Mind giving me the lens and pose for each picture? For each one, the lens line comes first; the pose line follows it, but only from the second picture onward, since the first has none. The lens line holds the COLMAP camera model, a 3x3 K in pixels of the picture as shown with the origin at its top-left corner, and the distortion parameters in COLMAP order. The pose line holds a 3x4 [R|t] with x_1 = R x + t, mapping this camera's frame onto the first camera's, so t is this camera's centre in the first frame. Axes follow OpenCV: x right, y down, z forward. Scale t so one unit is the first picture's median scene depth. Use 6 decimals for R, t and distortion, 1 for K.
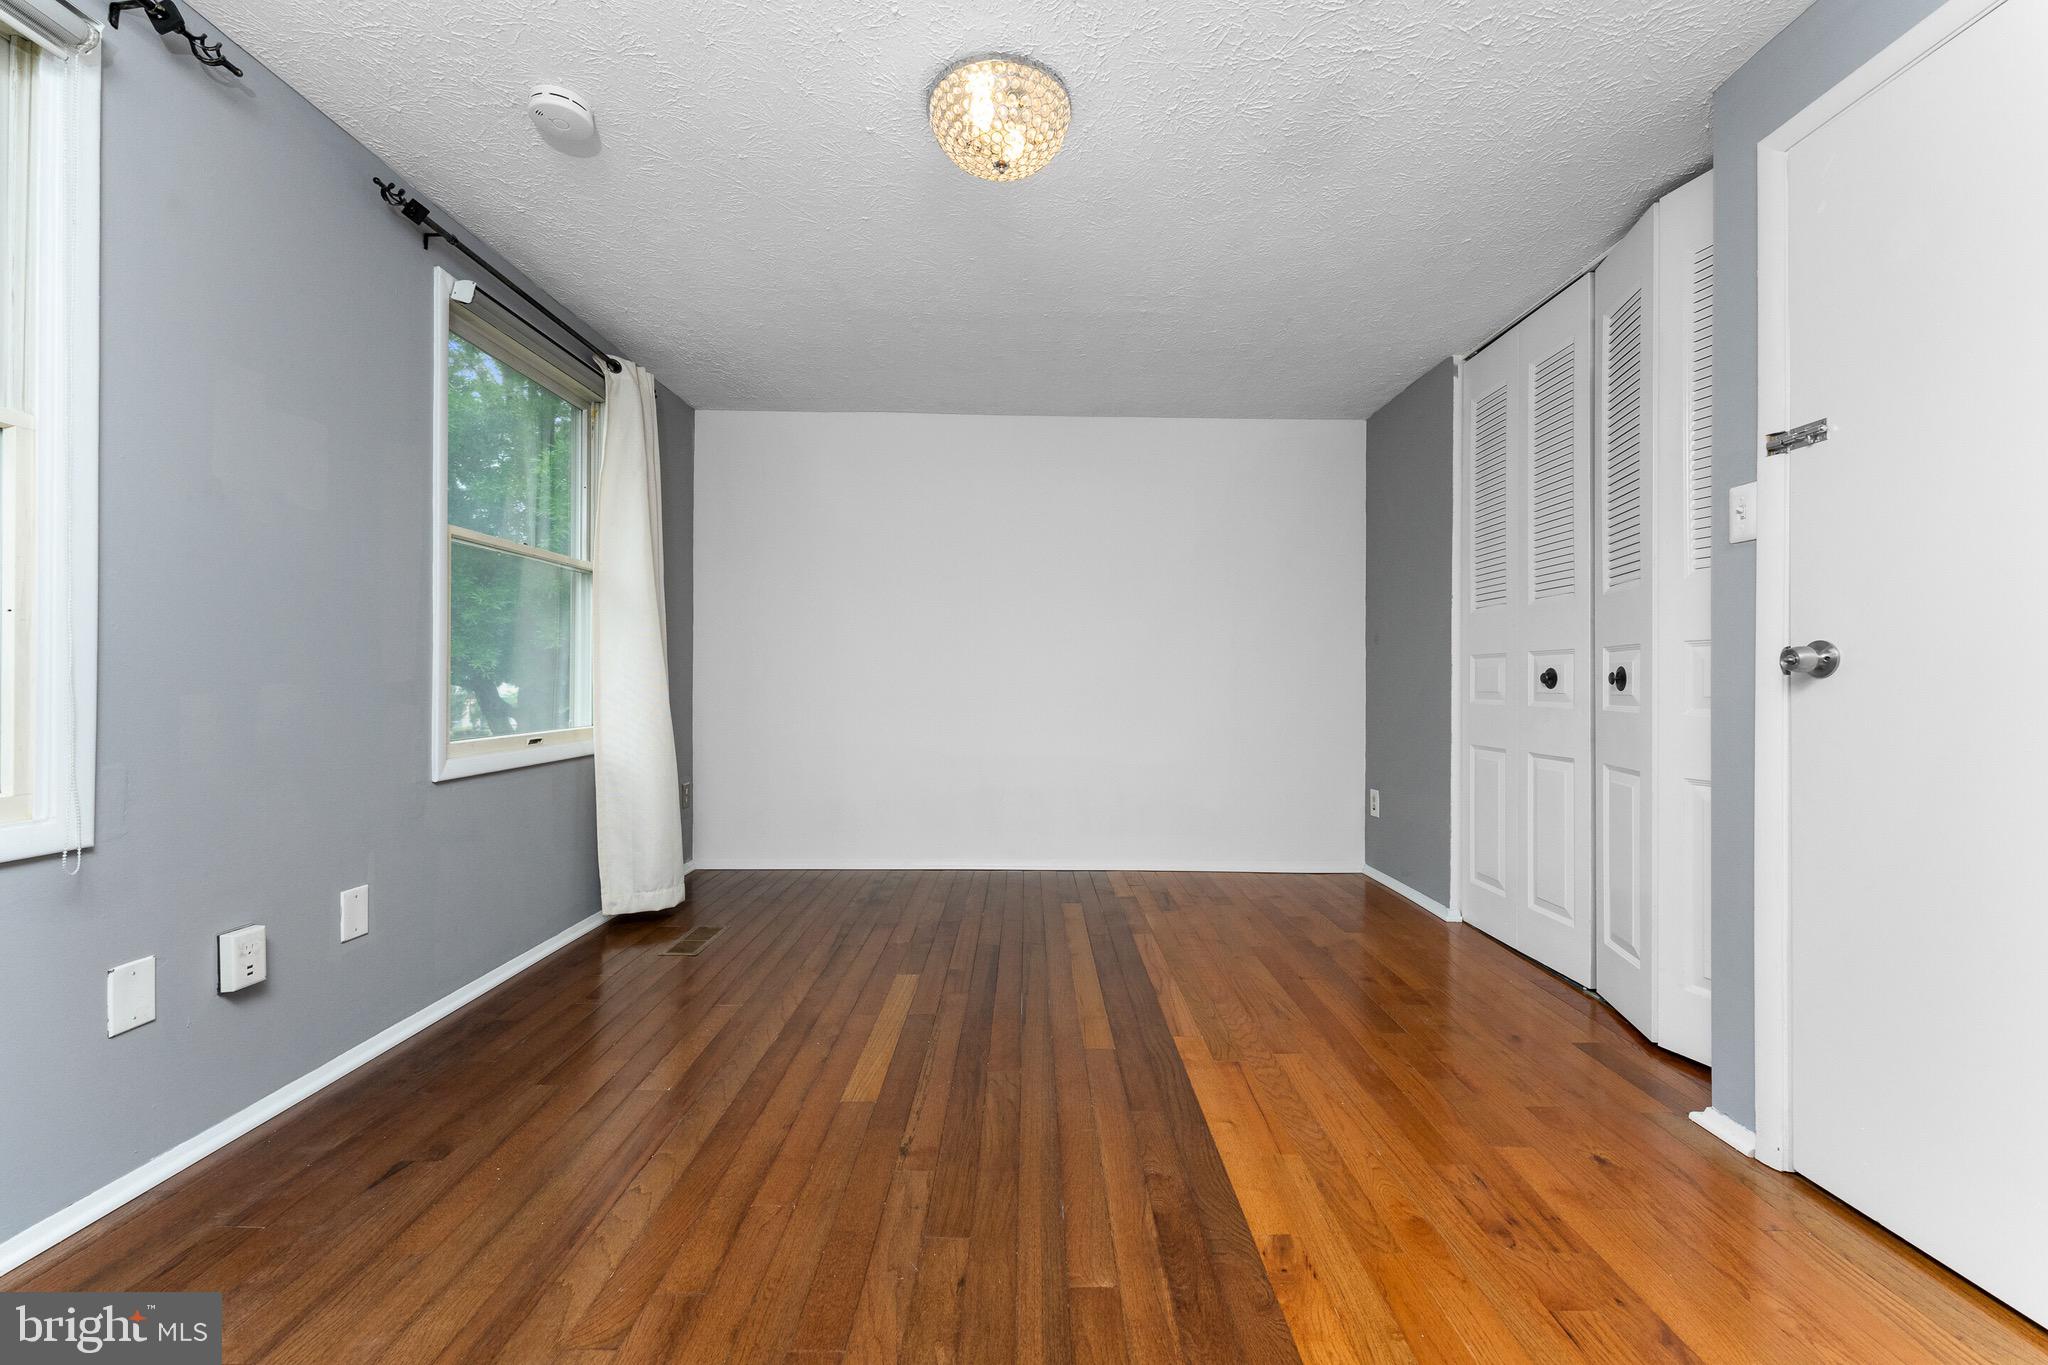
lens RADIAL K [[827.3, 0, 1024.0], [0, 827.3, 682.5], [0, 0, 1]] dist [0.014863, 0.000173]
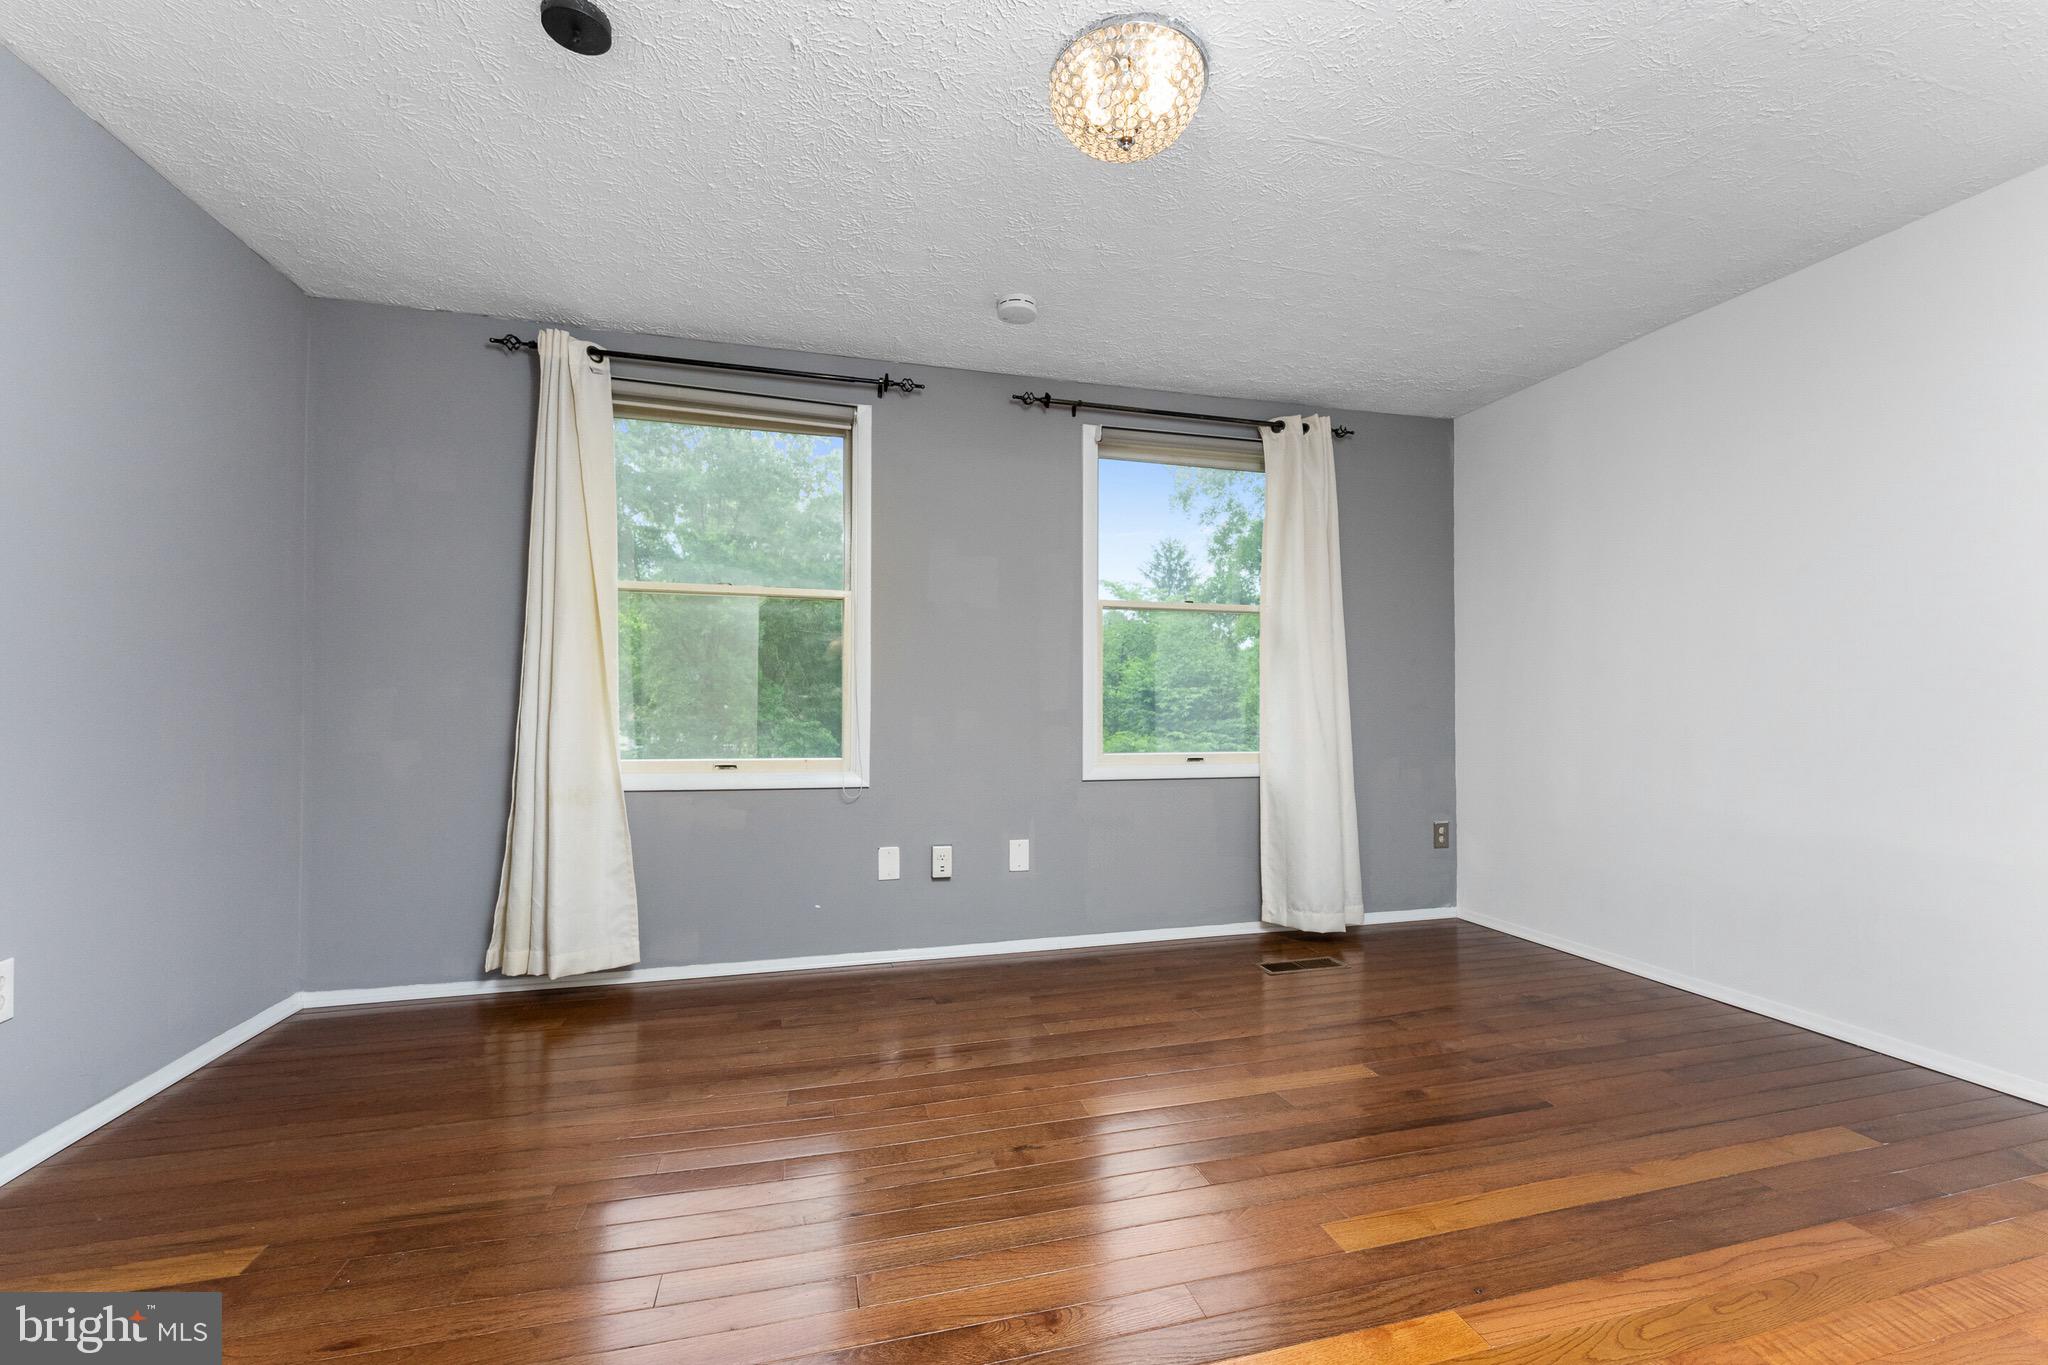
lens RADIAL K [[827.3, 0, 1024.0], [0, 827.3, 682.5], [0, 0, 1]] dist [0.014863, 0.000173]
pose [[0.271123, -0.042599, -0.961602, 0.609014], [-0.005300, 0.998939, -0.045747, 0.017672], [0.962530, 0.017500, 0.270609, 0.495014]]
